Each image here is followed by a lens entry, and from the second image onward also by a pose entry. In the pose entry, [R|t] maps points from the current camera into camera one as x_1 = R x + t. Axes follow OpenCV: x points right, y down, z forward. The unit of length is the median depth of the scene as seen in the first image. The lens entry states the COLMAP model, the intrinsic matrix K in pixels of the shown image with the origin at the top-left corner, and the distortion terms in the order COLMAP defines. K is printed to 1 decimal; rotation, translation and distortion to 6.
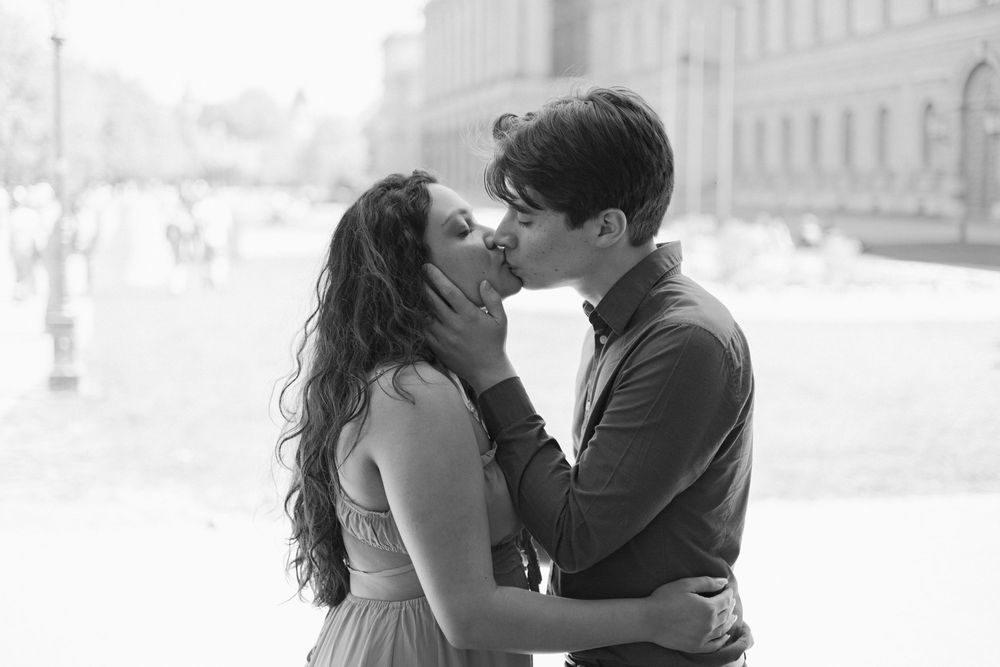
lens RADIAL K [[1390.7, 0, 500.0], [0, 1390.7, 333.5], [0, 0, 1]] dist [0.019838, 0.003113]
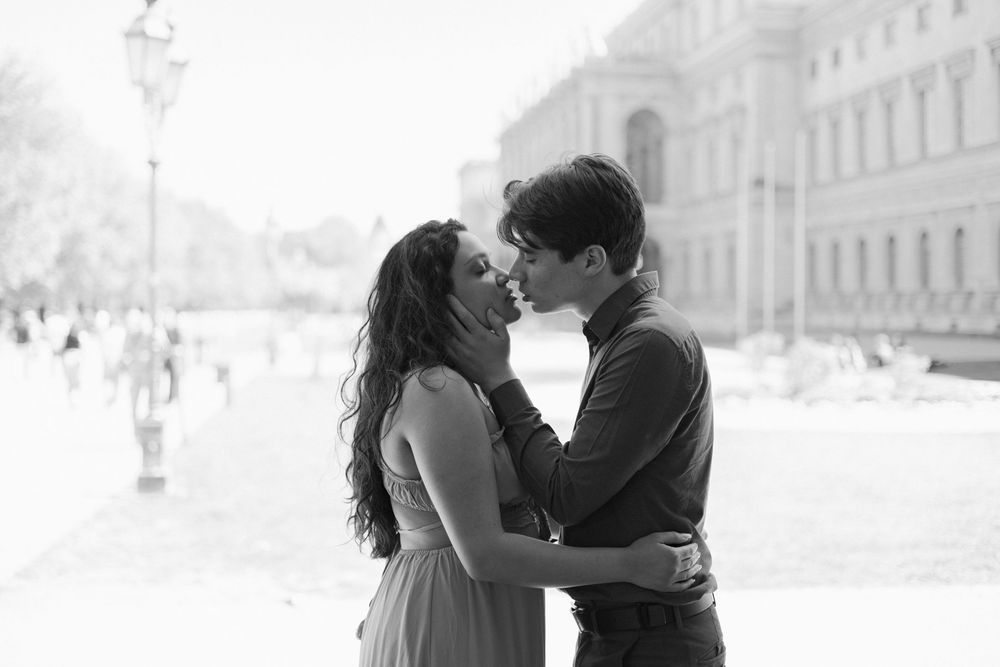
lens RADIAL K [[1420.4, 0, 496.5], [0, 1420.4, 363.1], [0, 0, 1]] dist [0.014258, 0.005252]
pose [[0.998133, -0.003464, -0.060977, 0.016216], [-0.001090, 0.997222, -0.074485, 0.027692], [0.061066, 0.074413, 0.995356, -0.075203]]
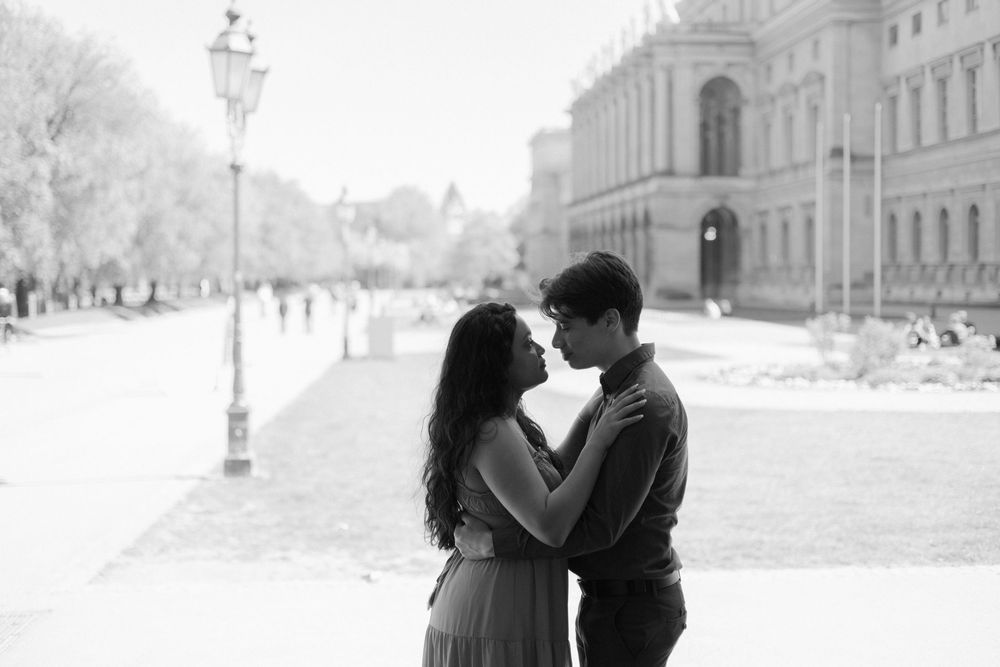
lens RADIAL K [[1506.9, 0, 502.2], [0, 1506.9, 372.3], [0, 0, 1]] dist [0.008595, 0.000452]
pose [[0.993854, -0.004448, -0.110610, 0.041451], [-0.000408, 0.999039, -0.043835, 0.013852], [0.110698, 0.043611, 0.992897, -0.223602]]
